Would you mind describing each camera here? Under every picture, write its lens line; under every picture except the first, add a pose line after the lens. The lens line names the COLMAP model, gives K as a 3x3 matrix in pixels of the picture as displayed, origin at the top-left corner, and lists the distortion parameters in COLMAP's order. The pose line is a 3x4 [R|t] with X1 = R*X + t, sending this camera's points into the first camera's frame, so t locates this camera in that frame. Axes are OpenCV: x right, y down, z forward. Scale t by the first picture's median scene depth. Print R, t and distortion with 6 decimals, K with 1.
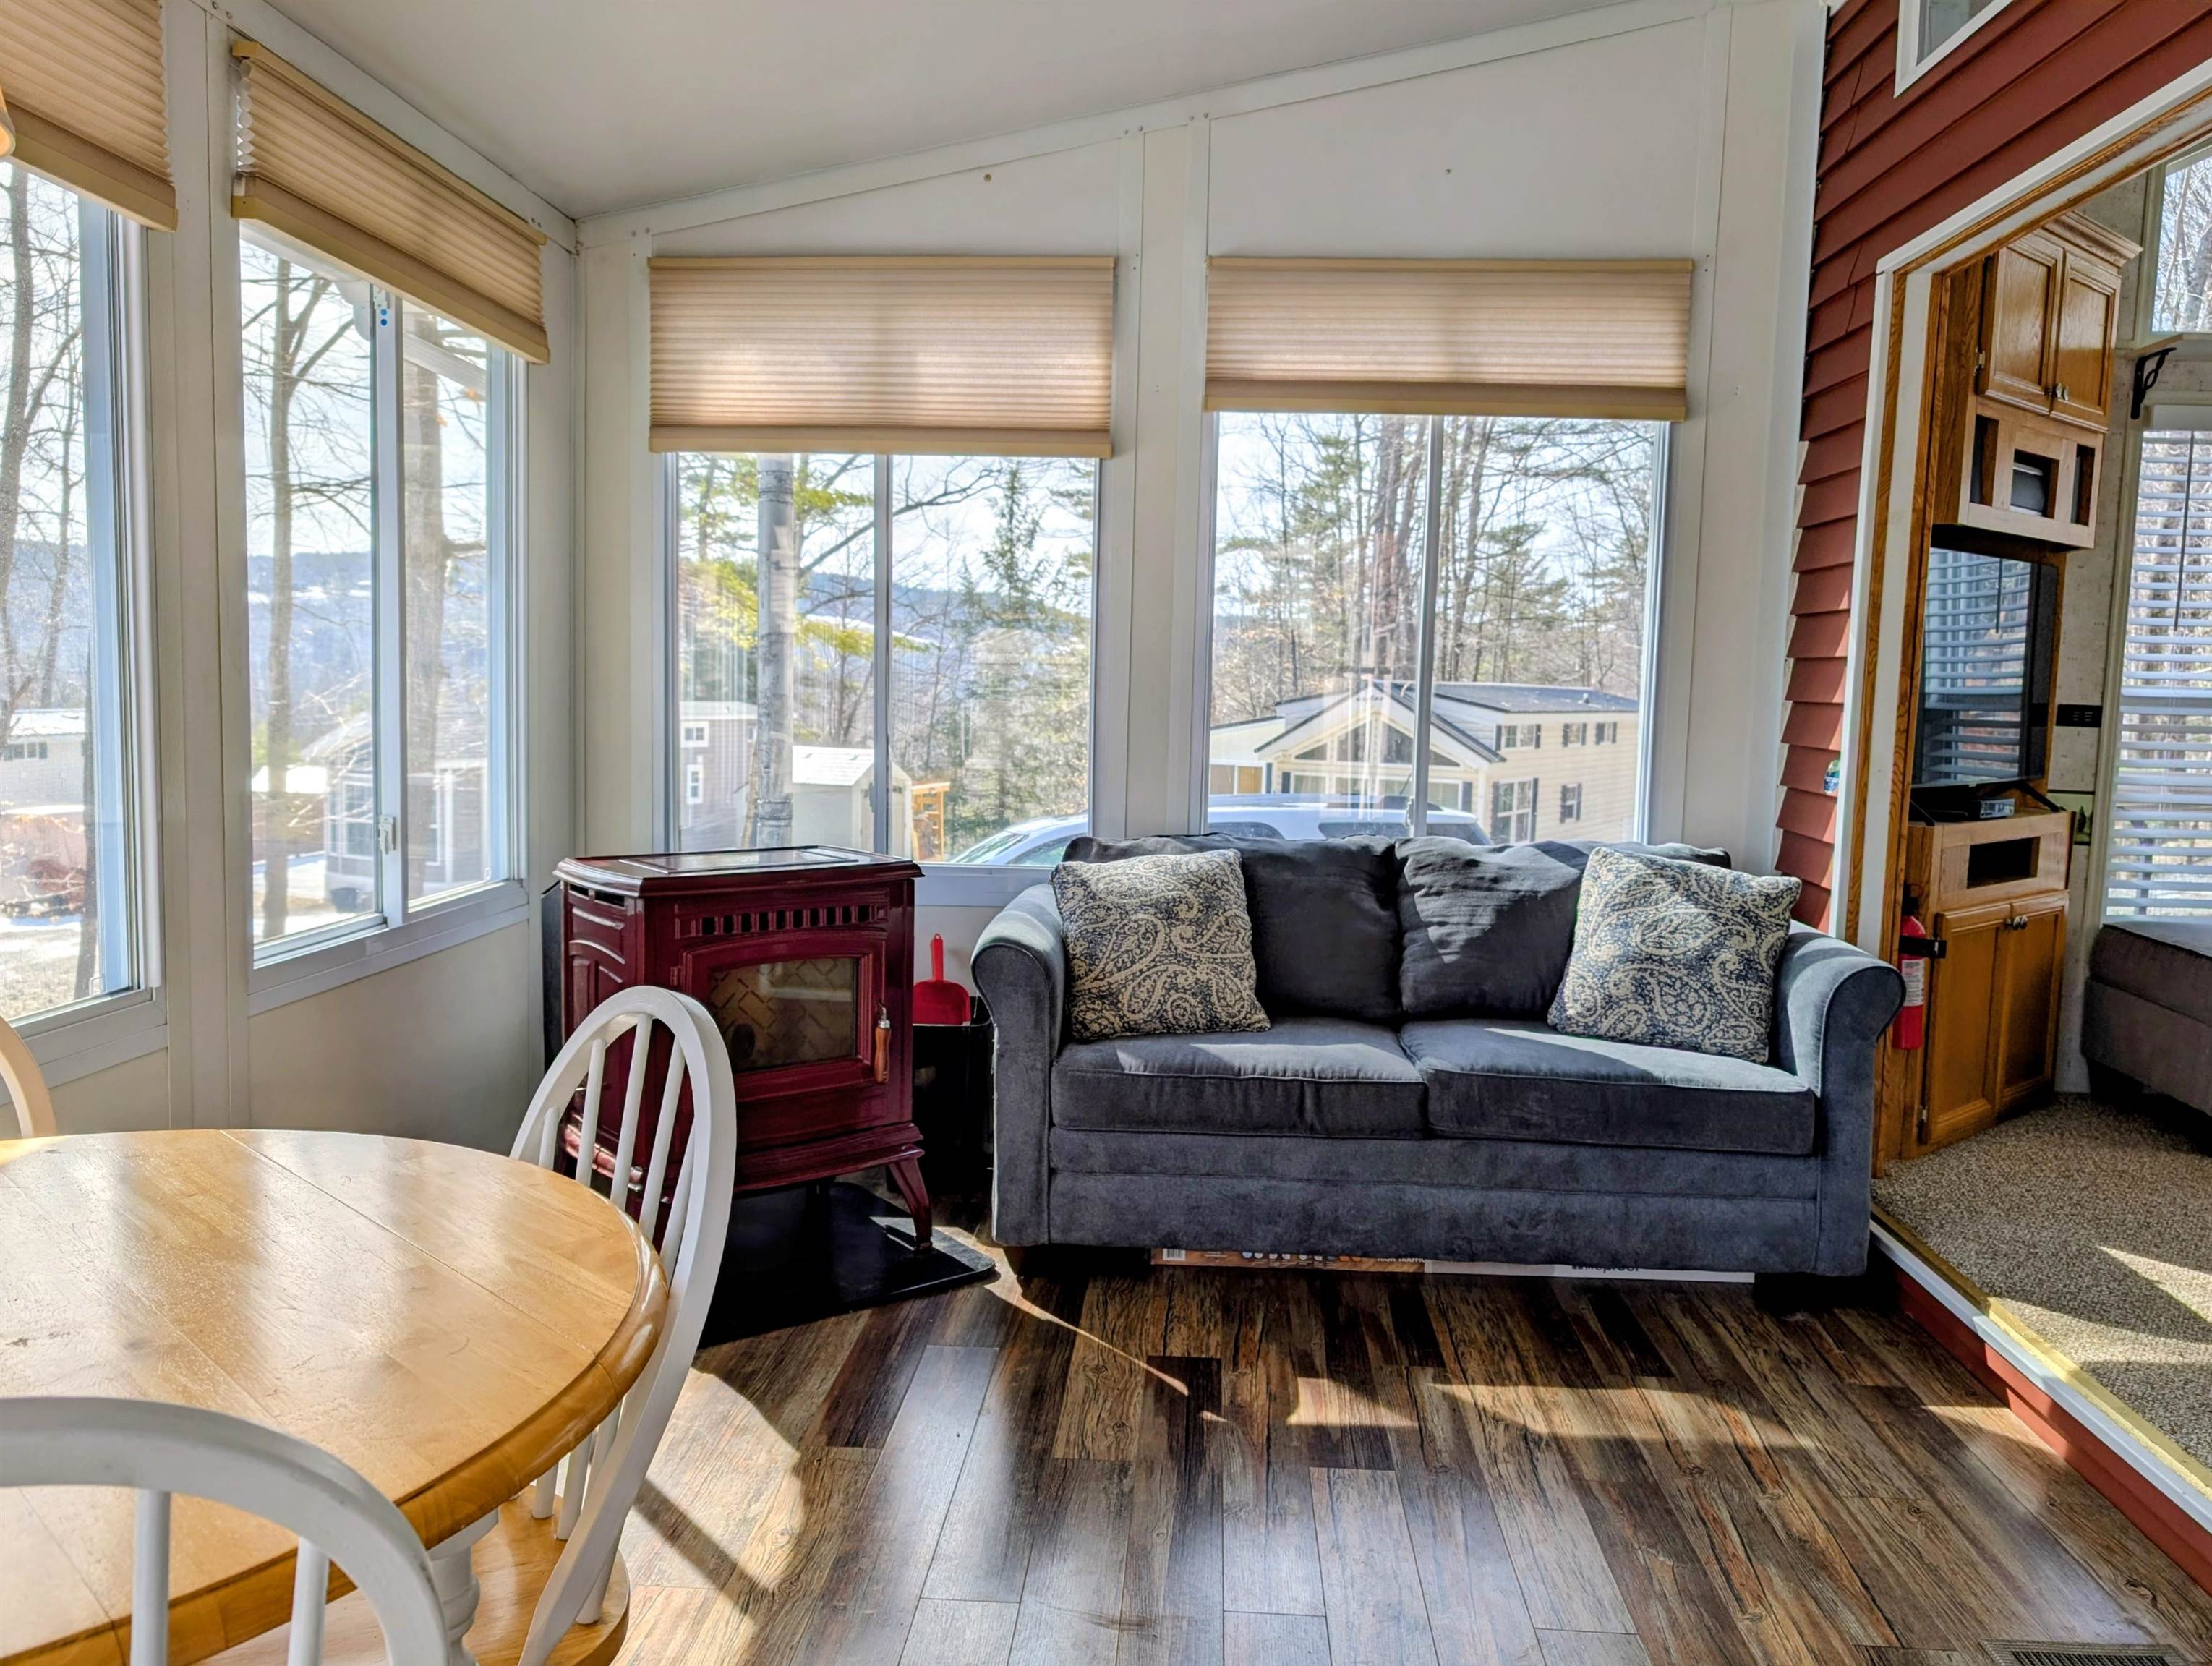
lens RADIAL K [[1623.1, 0, 1106.0], [0, 1623.1, 833.0], [0, 0, 1]] dist [0.049768, -0.092692]
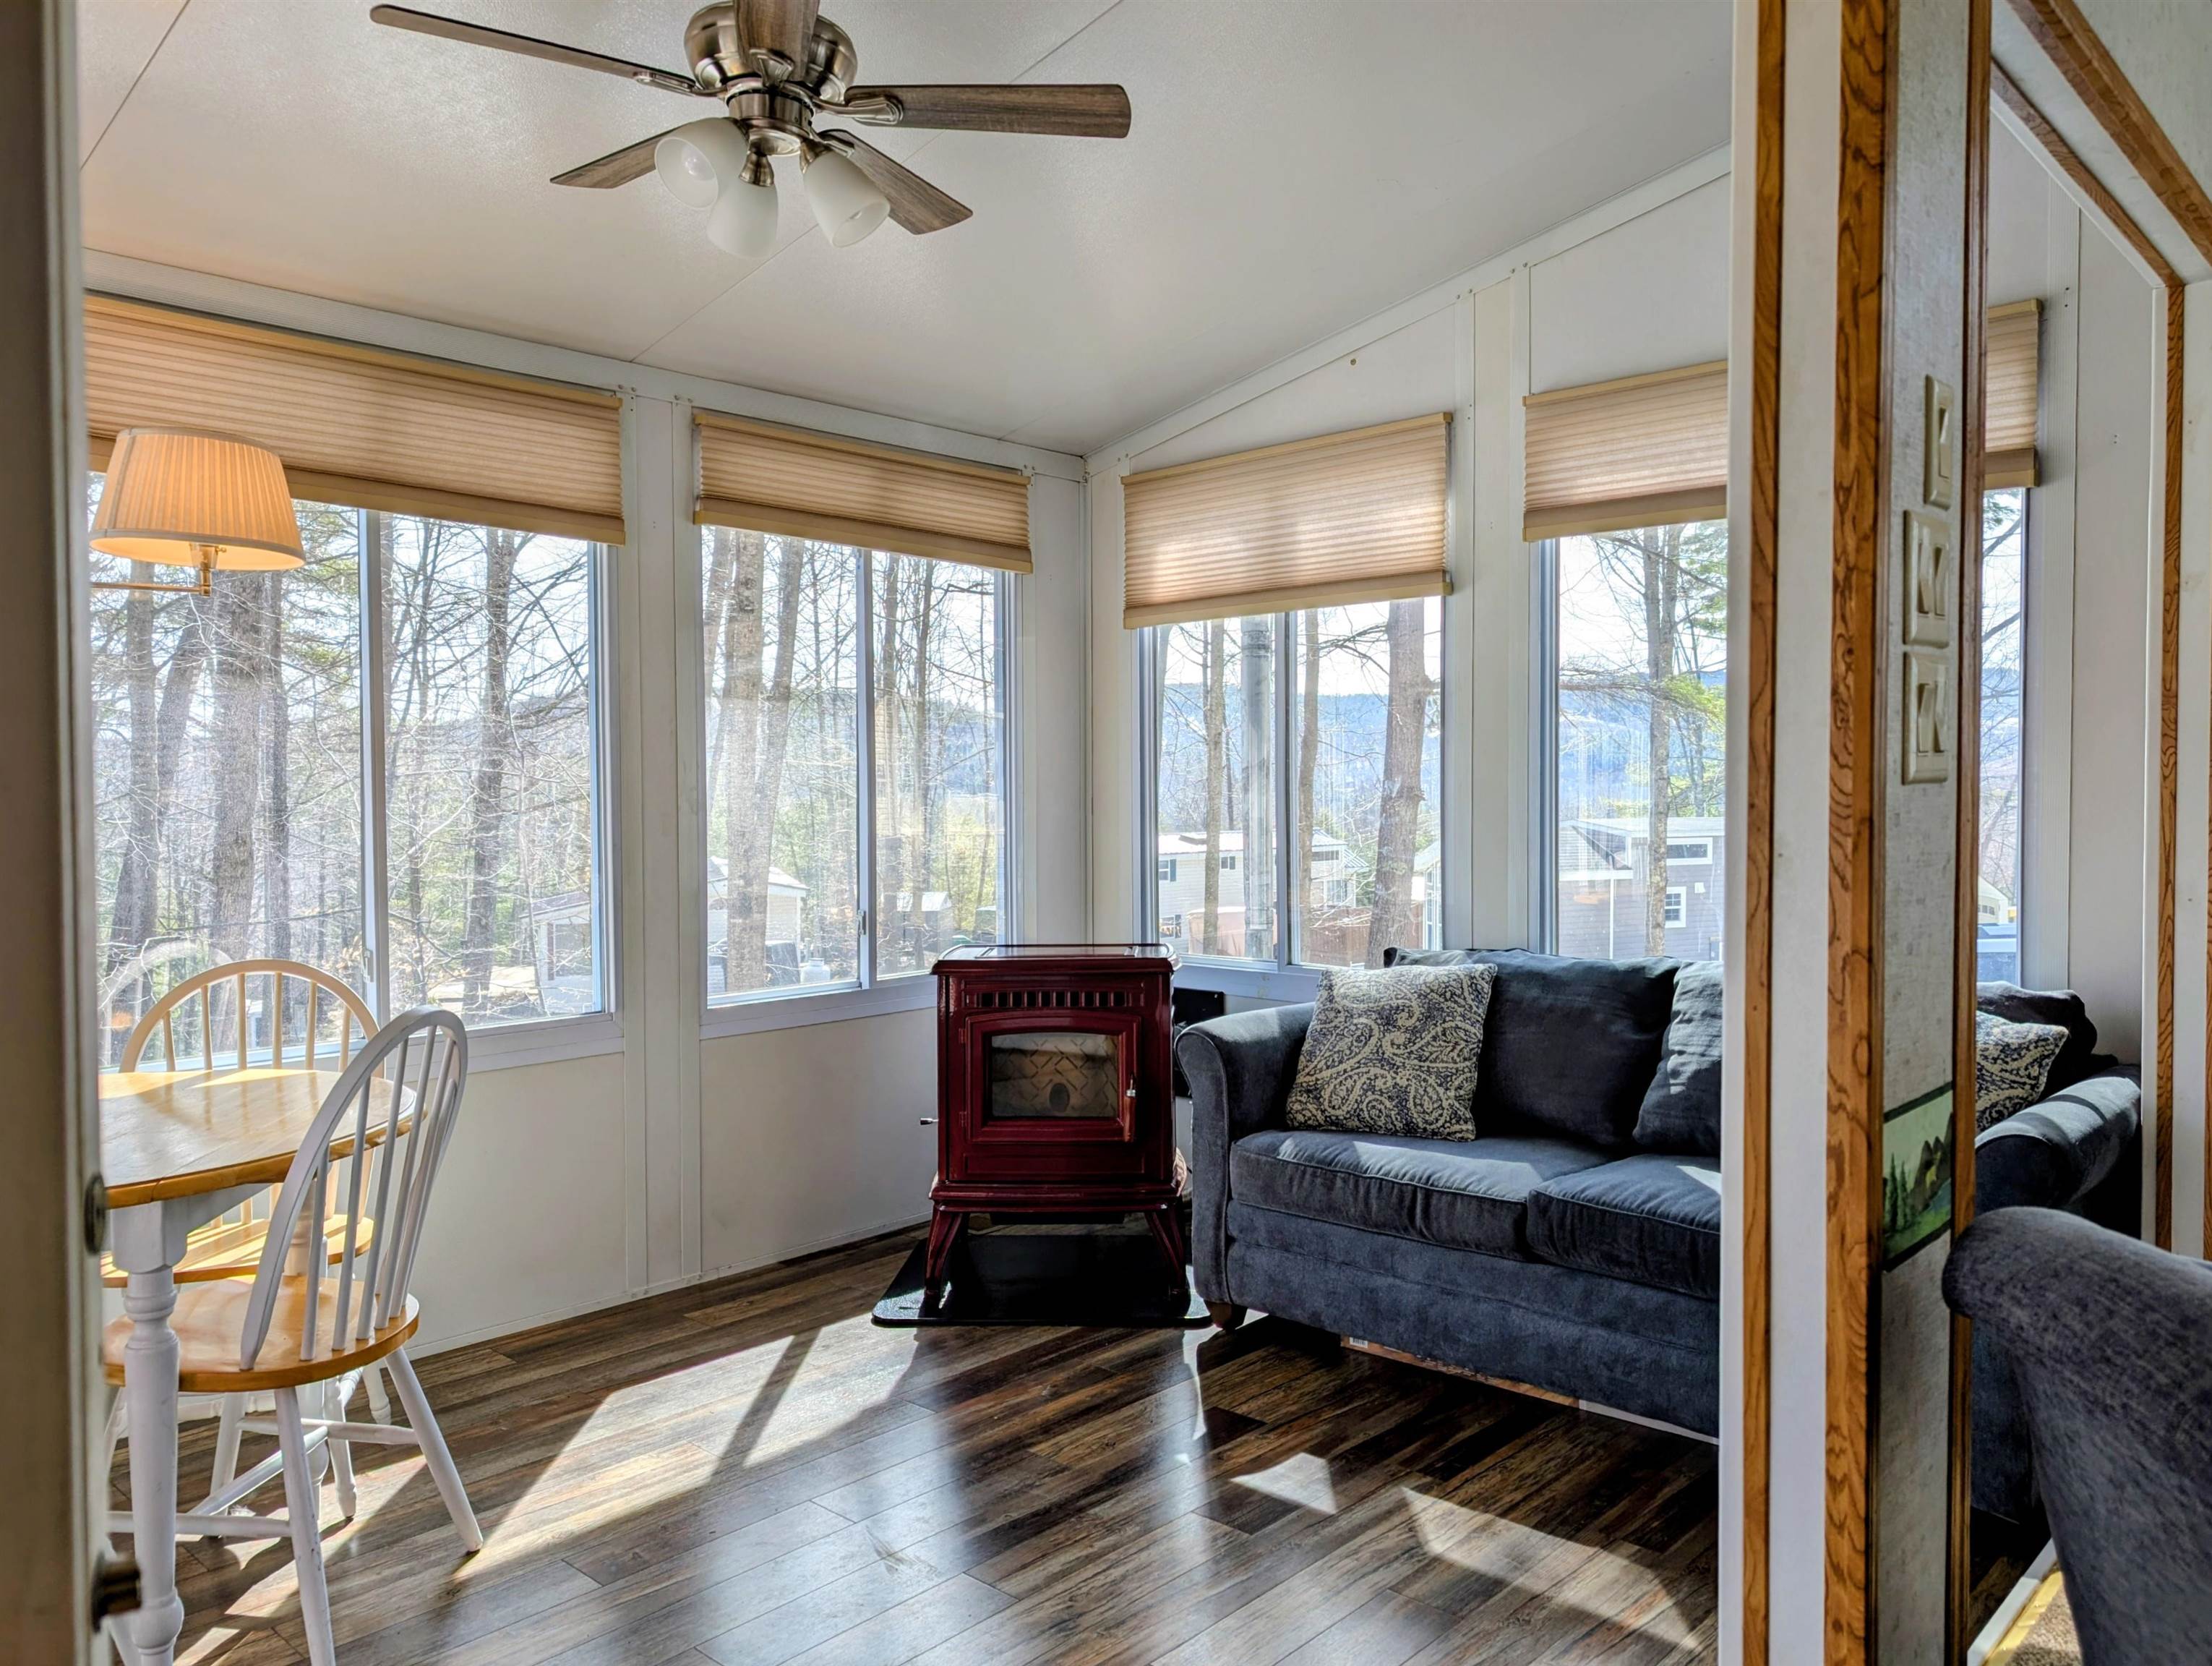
lens RADIAL K [[1597.2, 0, 1106.0], [0, 1597.2, 833.0], [0, 0, 1]] dist [0.033885, -0.005547]
pose [[0.773657, -0.008699, -0.633546, 0.574126], [-0.036561, 0.997627, -0.058345, -0.005239], [0.632550, 0.068302, 0.771502, 0.063485]]
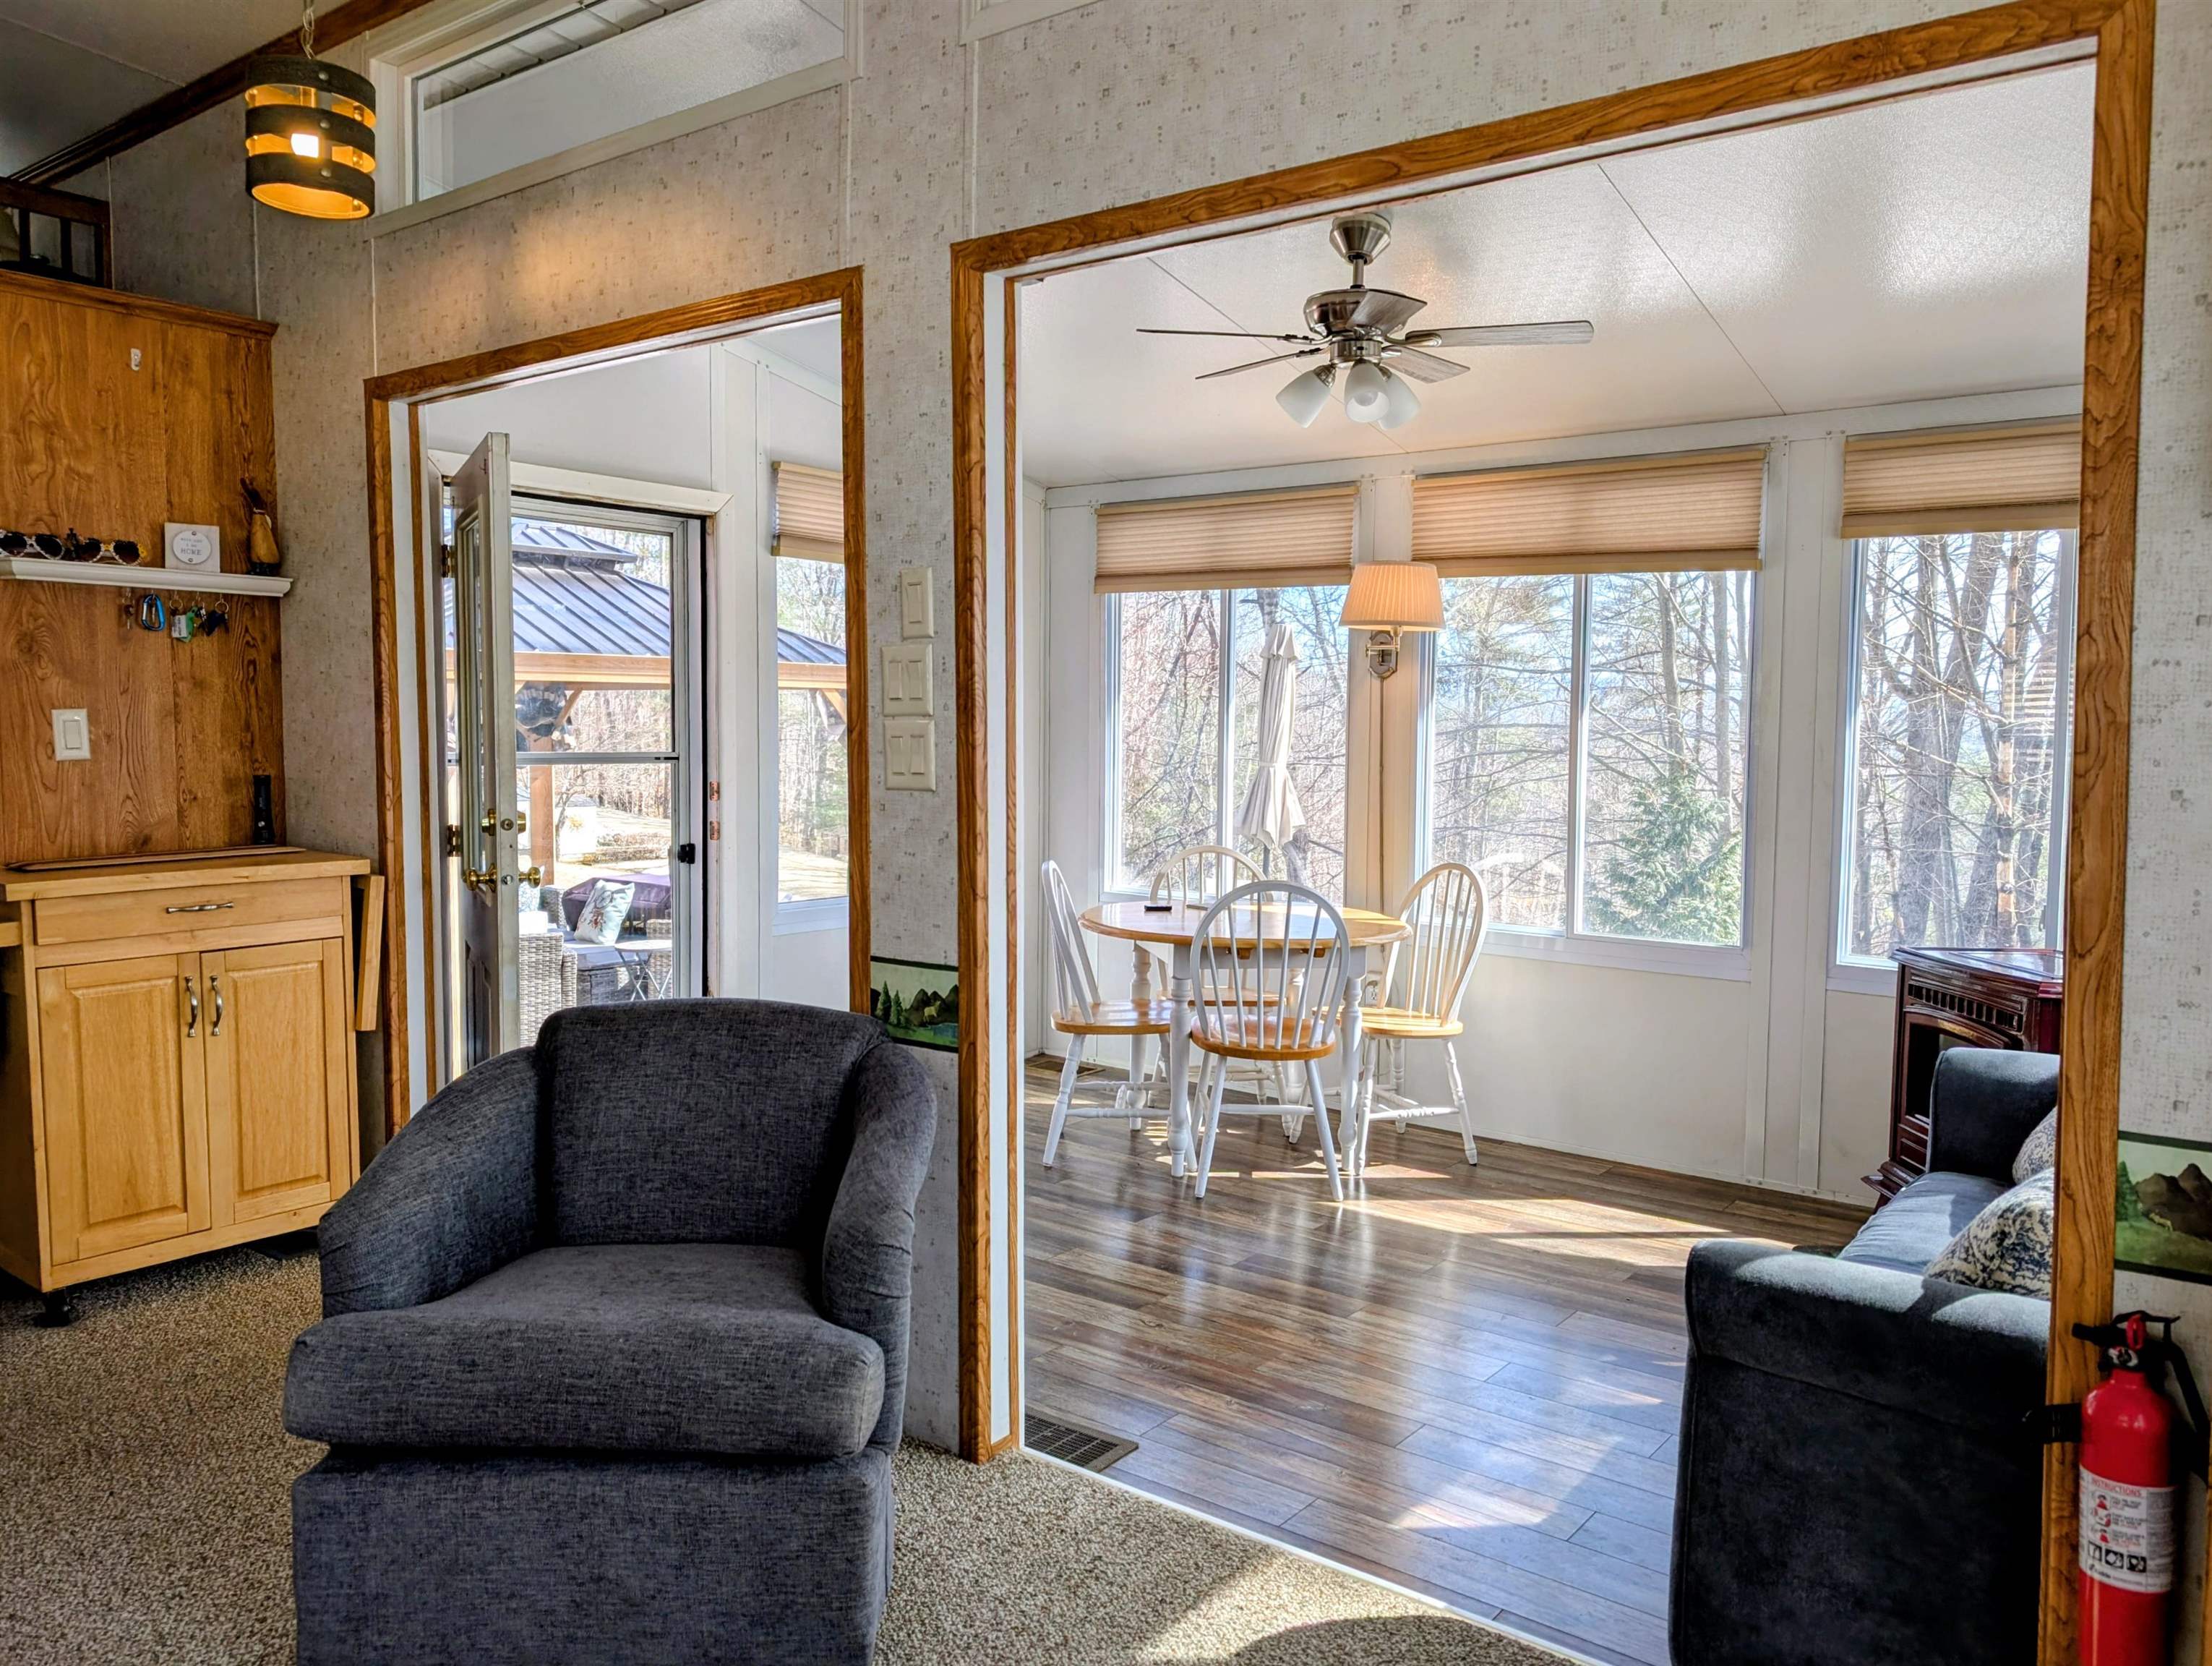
lens RADIAL K [[1597.2, 0, 1106.0], [0, 1597.2, 833.0], [0, 0, 1]] dist [0.033885, -0.005547]
pose [[-0.553685, 0.035550, -0.831967, 1.071323], [-0.102359, 0.988606, 0.110364, -0.133613], [0.826411, 0.146266, -0.543738, 1.031085]]
